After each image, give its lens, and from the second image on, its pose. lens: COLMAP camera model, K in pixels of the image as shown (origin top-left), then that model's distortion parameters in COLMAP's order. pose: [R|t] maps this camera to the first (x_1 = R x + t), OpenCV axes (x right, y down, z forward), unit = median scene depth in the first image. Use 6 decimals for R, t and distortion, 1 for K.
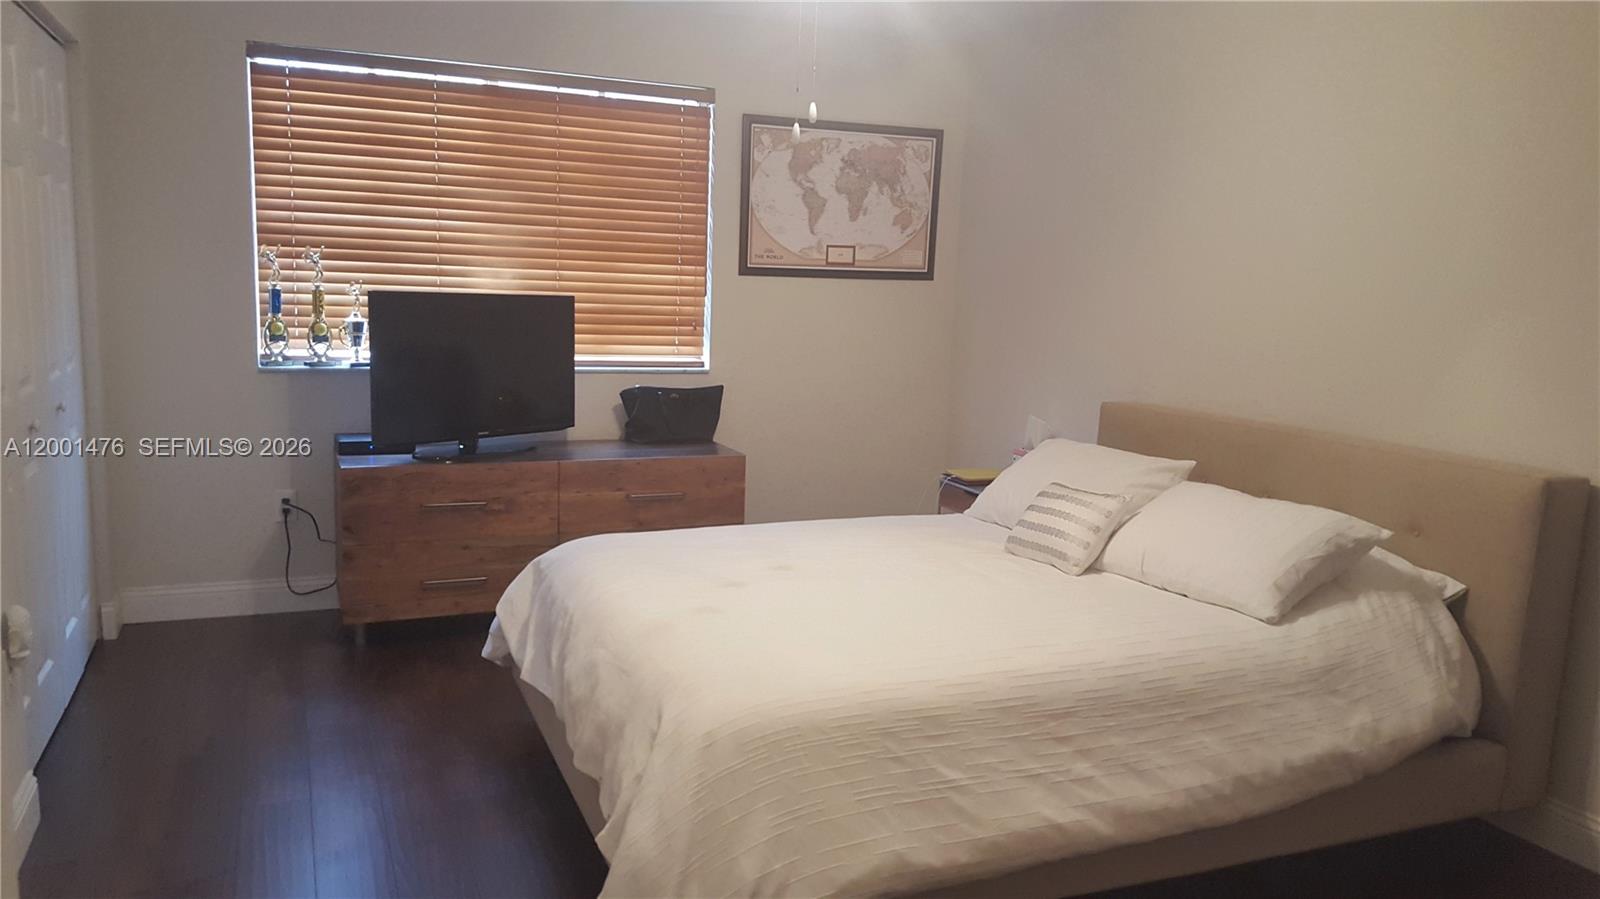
lens RADIAL K [[1235.0, 0, 813.0], [0, 1235.0, 450.8], [0, 0, 1]] dist [0.086214, -0.102117]
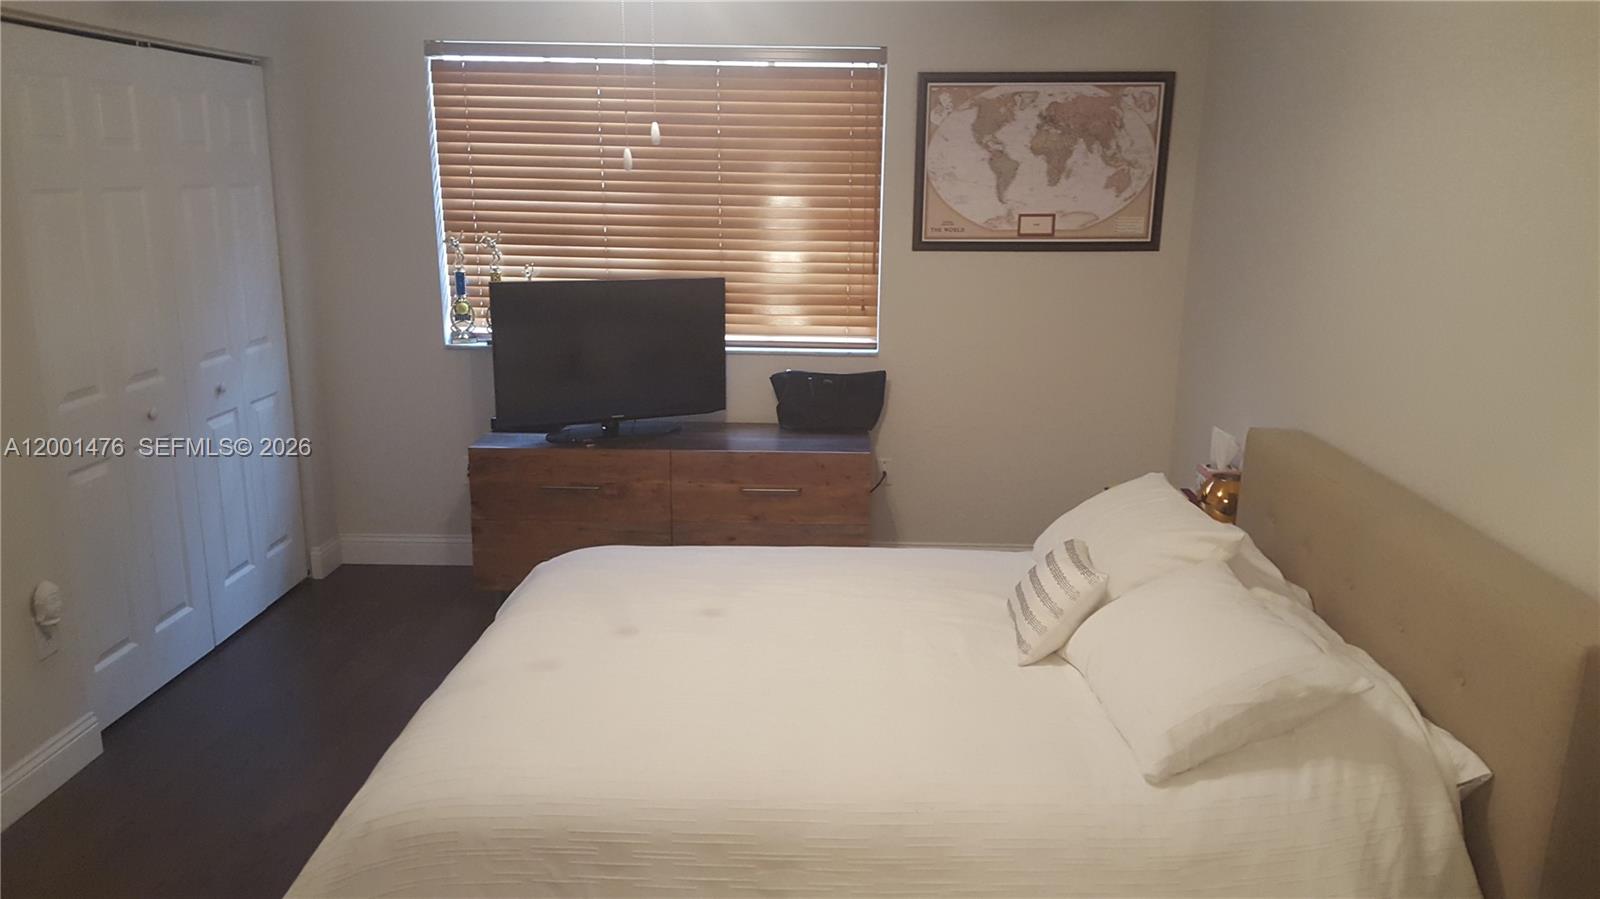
lens RADIAL K [[1235.0, 0, 796.7], [0, 1235.0, 459.8], [0, 0, 1]] dist [0.086214, -0.102117]
pose [[0.907518, 0.073910, -0.413459, 0.285239], [-0.040738, 0.995243, 0.088493, -0.072855], [0.418033, -0.063466, 0.906212, 0.132122]]
